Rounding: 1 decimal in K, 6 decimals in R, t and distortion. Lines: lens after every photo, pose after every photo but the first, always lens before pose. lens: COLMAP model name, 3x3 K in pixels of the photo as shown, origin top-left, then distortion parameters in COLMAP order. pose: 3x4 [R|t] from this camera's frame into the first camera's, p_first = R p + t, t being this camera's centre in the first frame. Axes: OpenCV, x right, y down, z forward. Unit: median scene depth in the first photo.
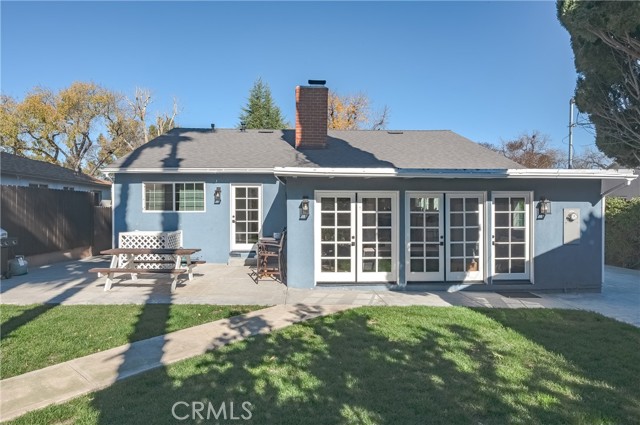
lens RADIAL K [[368.9, 0, 322.6], [0, 368.9, 211.9], [0, 0, 1]] dist [0.000358, -0.000292]
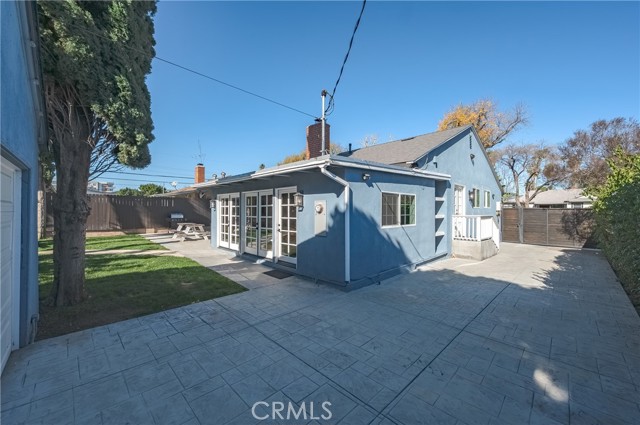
lens RADIAL K [[255.9, 0, 318.7], [0, 255.9, 208.9], [0, 0, 1]] dist [0.003582, -0.000158]
pose [[0.656877, -0.004078, -0.753987, 1.193215], [0.008307, 0.999964, 0.001828, 0.012046], [0.753952, -0.007464, 0.656887, 0.535211]]
